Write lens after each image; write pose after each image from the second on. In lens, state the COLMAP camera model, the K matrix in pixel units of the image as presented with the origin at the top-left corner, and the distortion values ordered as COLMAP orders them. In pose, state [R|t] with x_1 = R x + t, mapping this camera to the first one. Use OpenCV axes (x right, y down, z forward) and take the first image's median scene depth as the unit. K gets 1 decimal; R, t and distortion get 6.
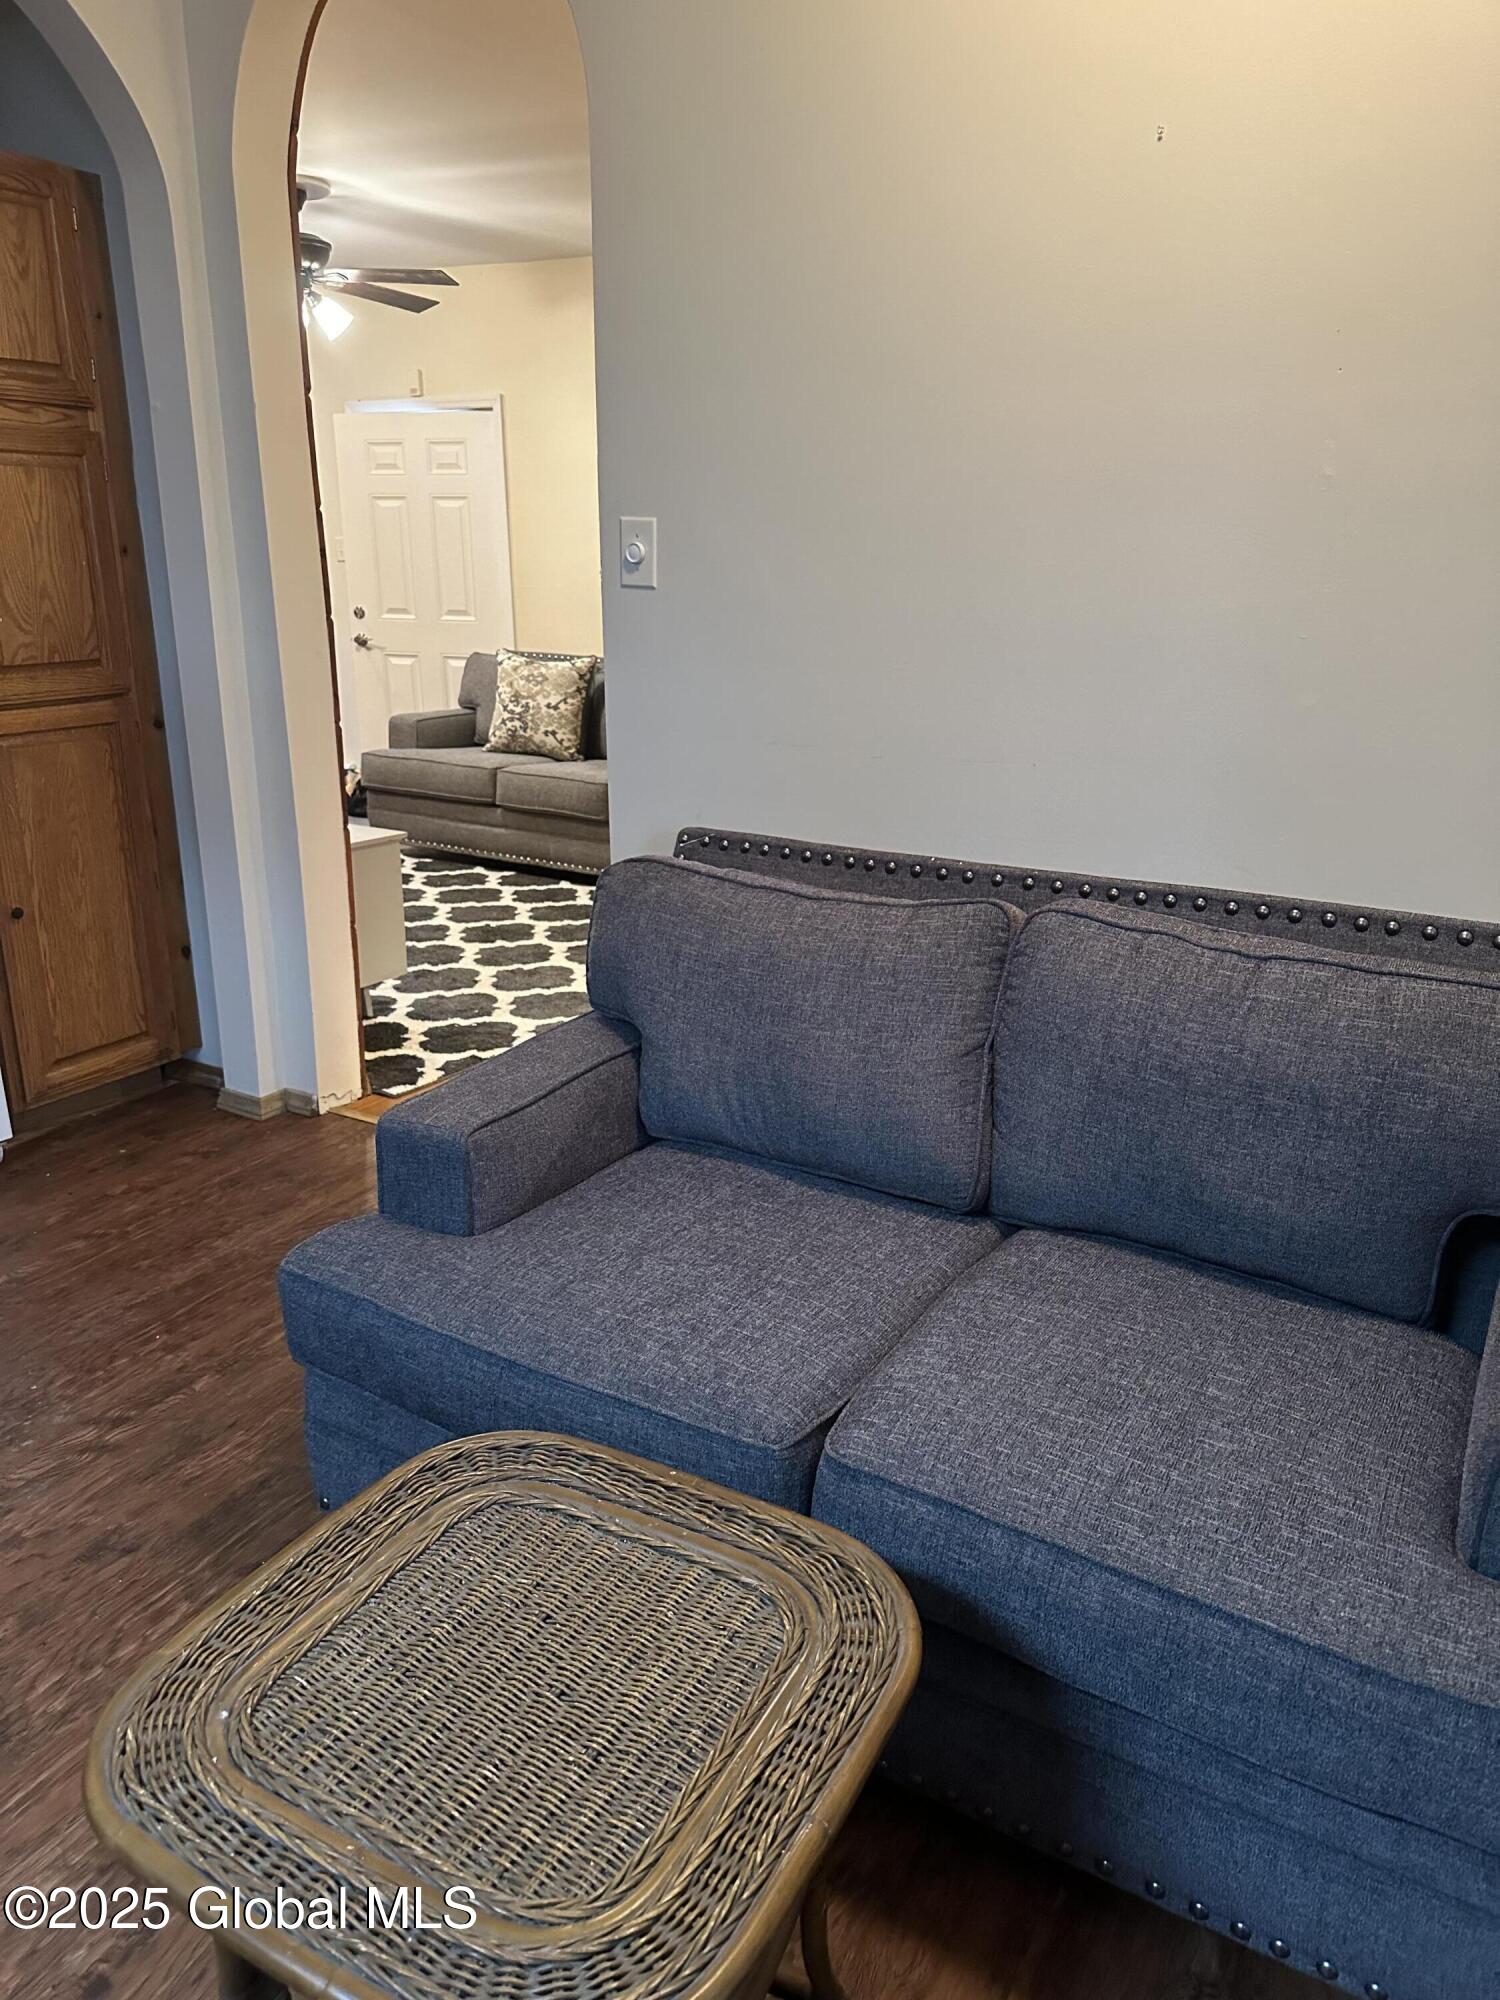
lens RADIAL K [[1408.6, 0, 753.0], [0, 1408.6, 991.6], [0, 0, 1]] dist [0.051861, -0.000315]
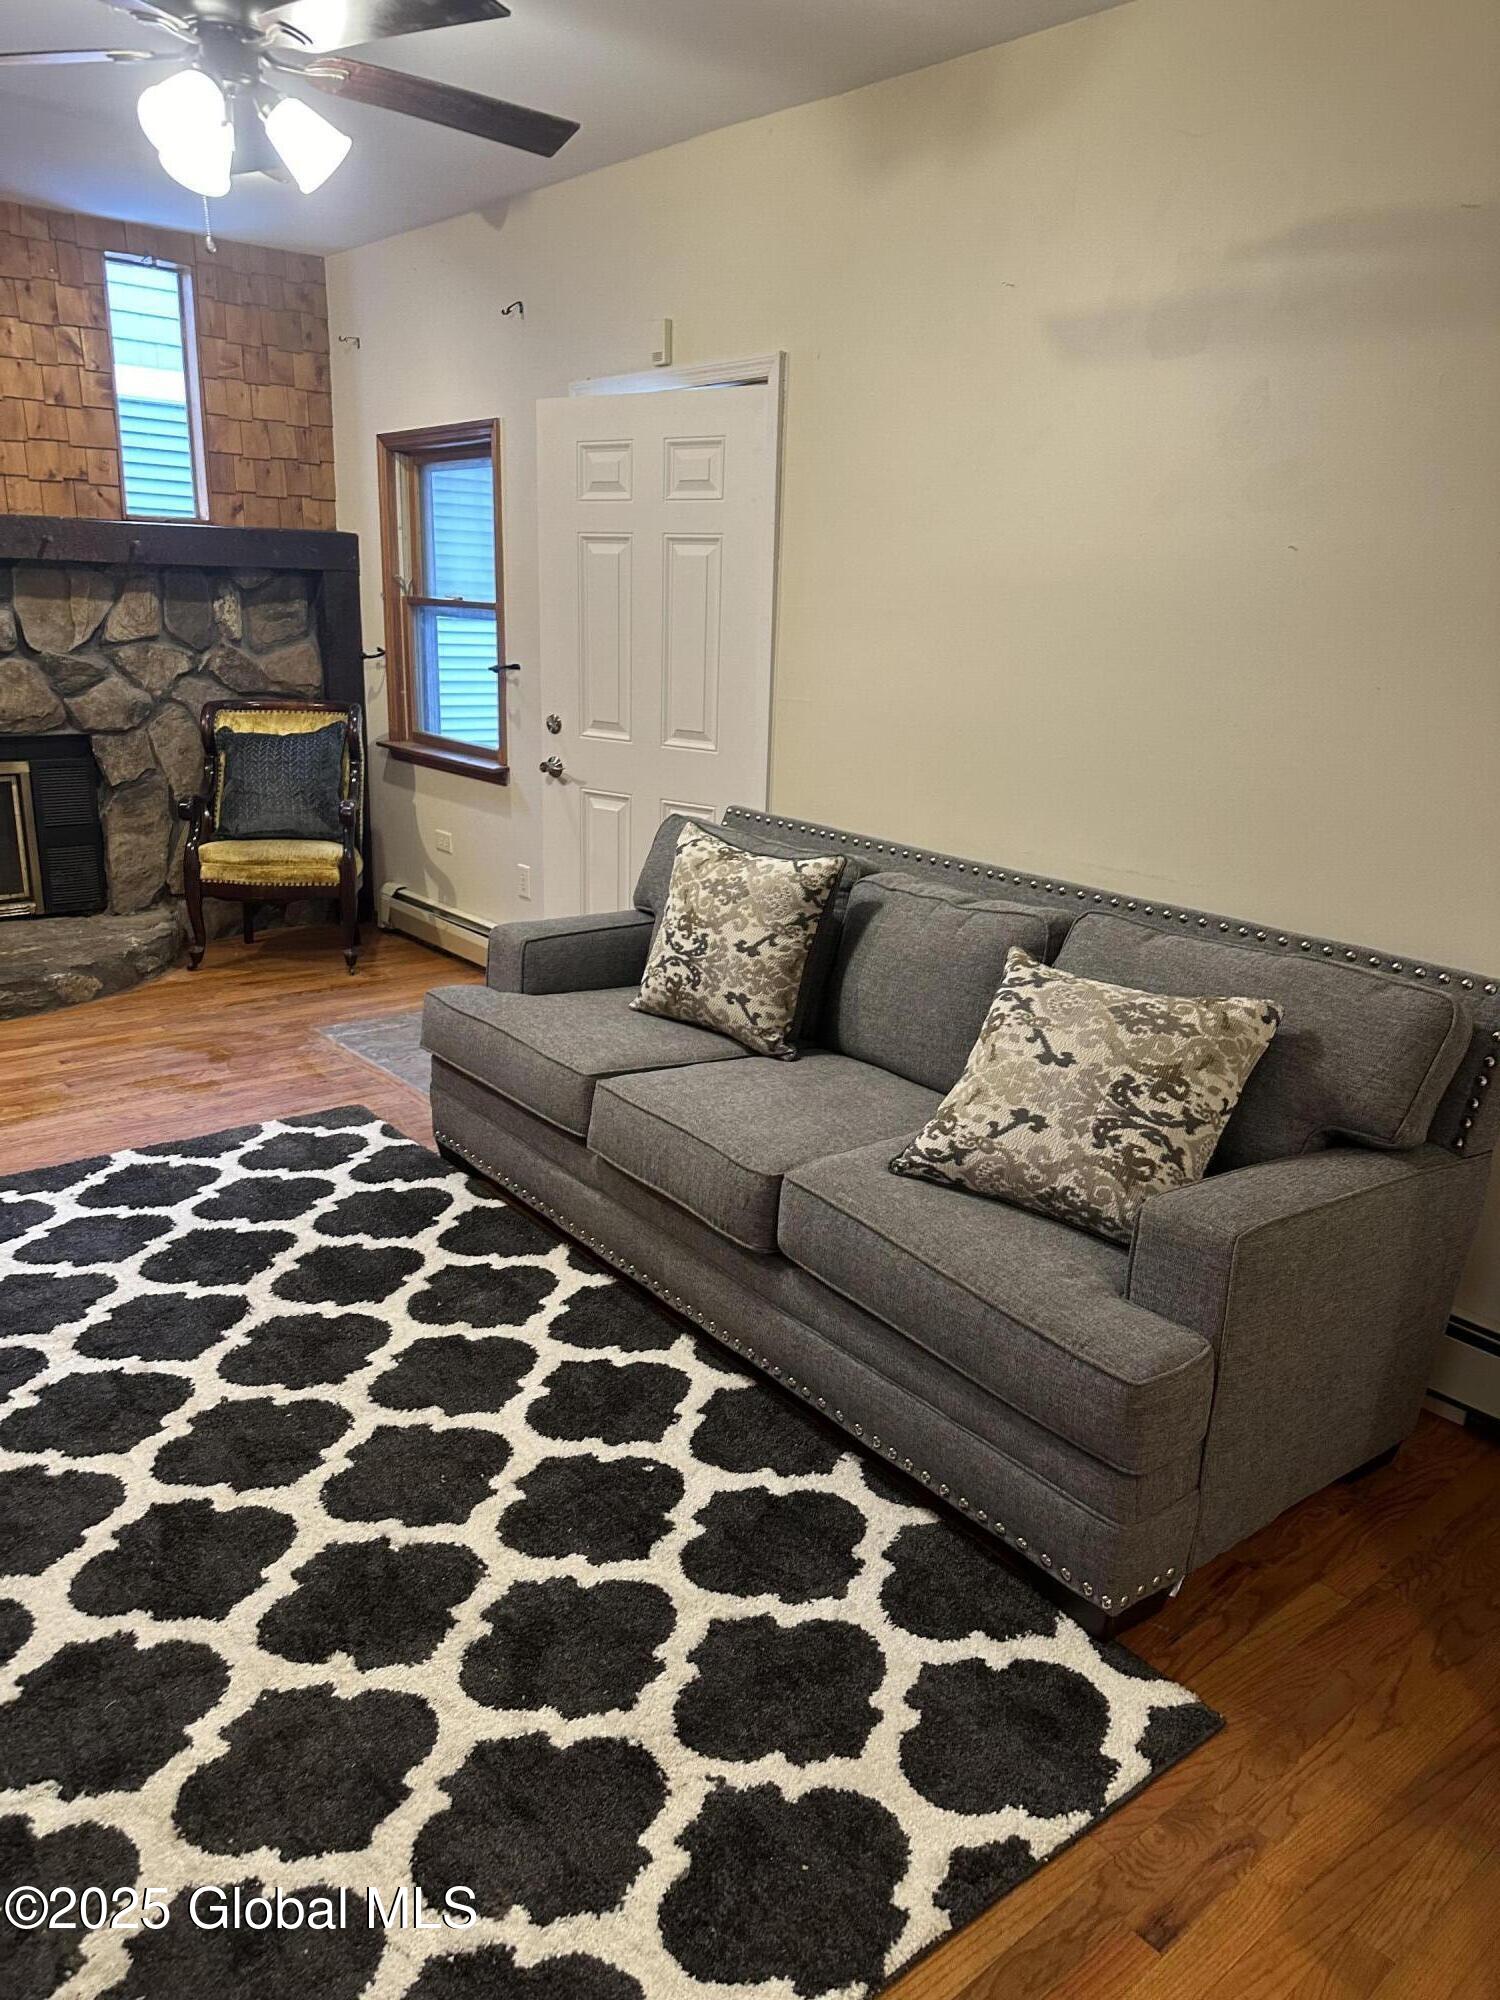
lens RADIAL K [[1408.6, 0, 754.3], [0, 1408.6, 1011.5], [0, 0, 1]] dist [0.051861, -0.000315]
pose [[0.925186, 0.130224, -0.356473, 0.043577], [-0.134992, 0.990779, 0.011589, -0.183896], [0.354695, 0.037399, 0.934234, 0.524176]]
